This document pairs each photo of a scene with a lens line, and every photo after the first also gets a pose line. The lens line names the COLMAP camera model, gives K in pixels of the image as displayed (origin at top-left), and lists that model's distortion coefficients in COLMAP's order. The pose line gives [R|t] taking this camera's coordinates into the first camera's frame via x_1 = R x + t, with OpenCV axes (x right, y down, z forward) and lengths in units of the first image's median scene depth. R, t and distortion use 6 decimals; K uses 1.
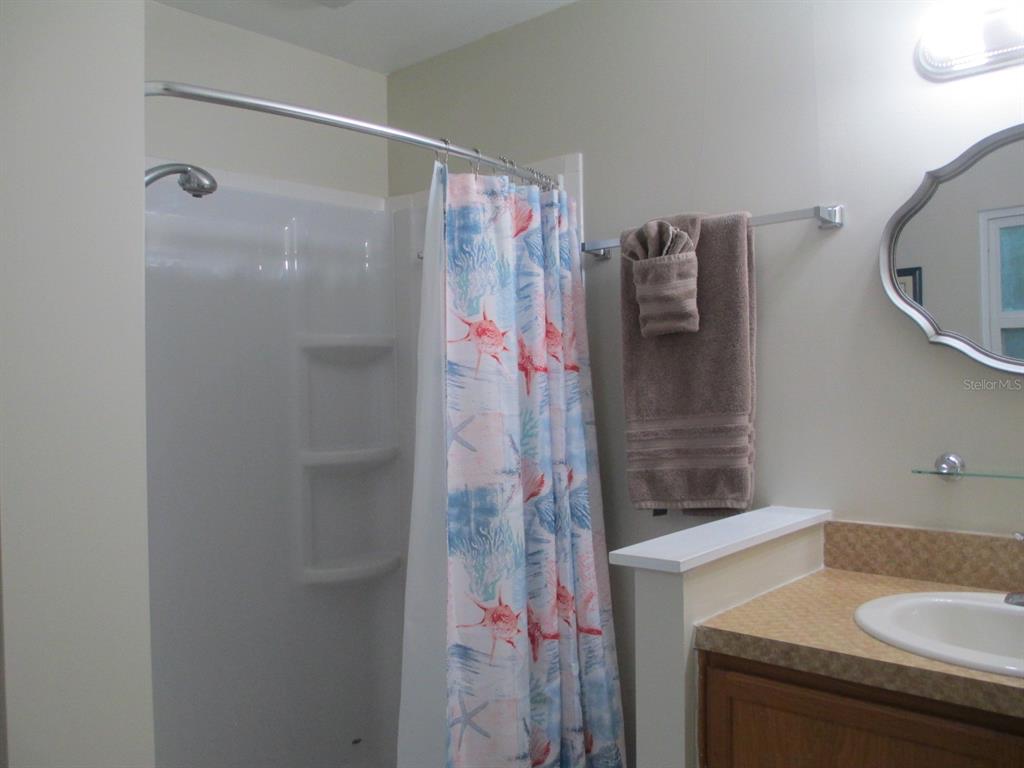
lens RADIAL K [[902.7, 0, 512.0], [0, 902.7, 384.0], [0, 0, 1]] dist [0.000355, -0.001987]
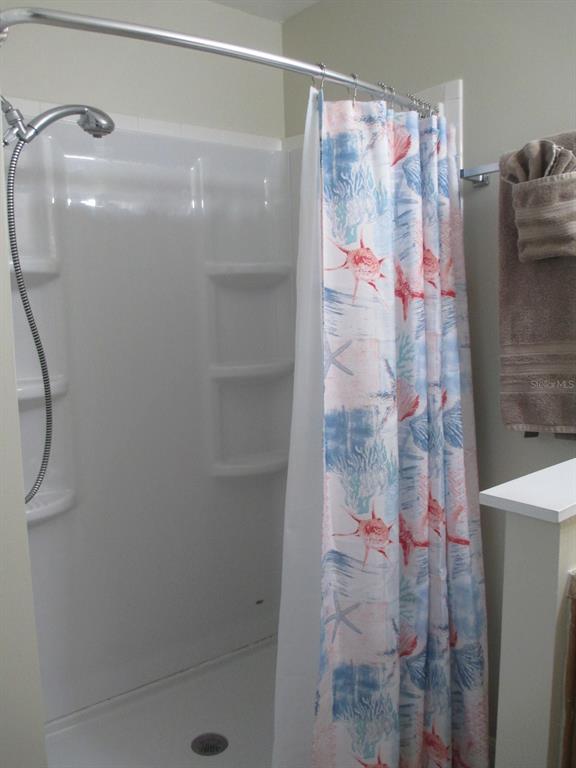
lens RADIAL K [[636.6, 0, 307.0], [0, 636.6, 382.6], [0, 0, 1]] dist [-0.157595, 0.337208]
pose [[0.985898, 0.017507, -0.166429, 0.030397], [0.003985, 0.991775, 0.127932, -0.010029], [0.167300, -0.126792, 0.977719, 0.269239]]
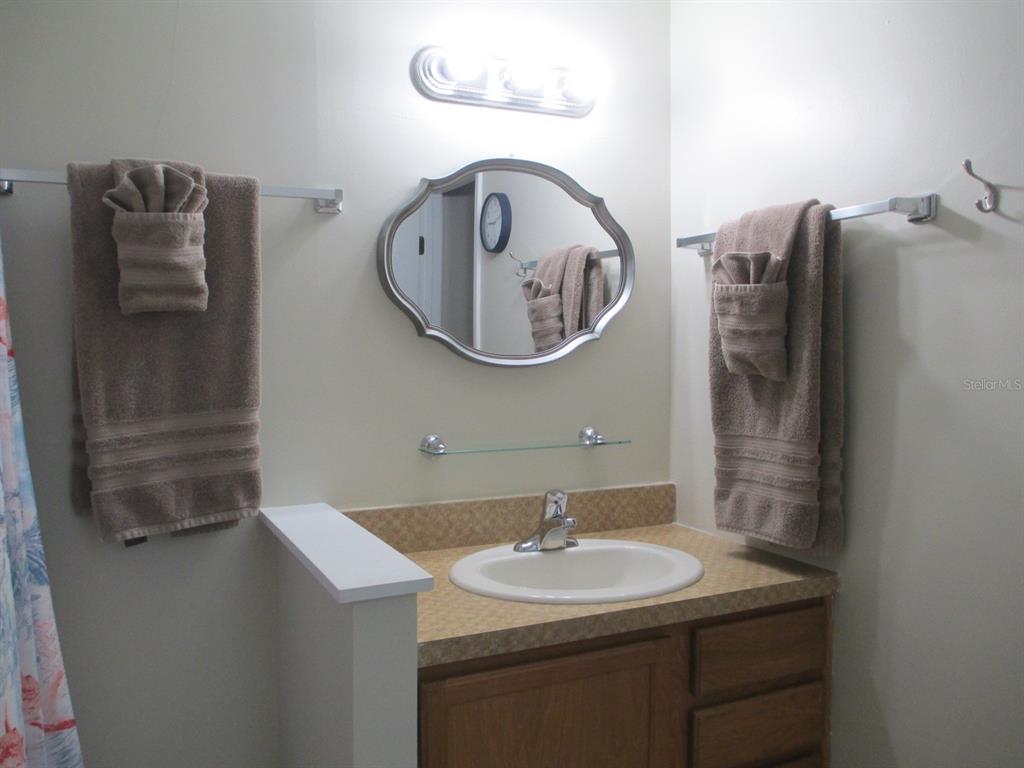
lens RADIAL K [[877.5, 0, 512.0], [0, 877.5, 384.0], [0, 0, 1]] dist [-0.028877, 0.001440]
pose [[0.366702, -0.024453, 0.930017, -0.422025], [0.000673, 0.999661, 0.026018, -0.012096], [-0.930338, -0.008915, 0.366594, 0.436924]]
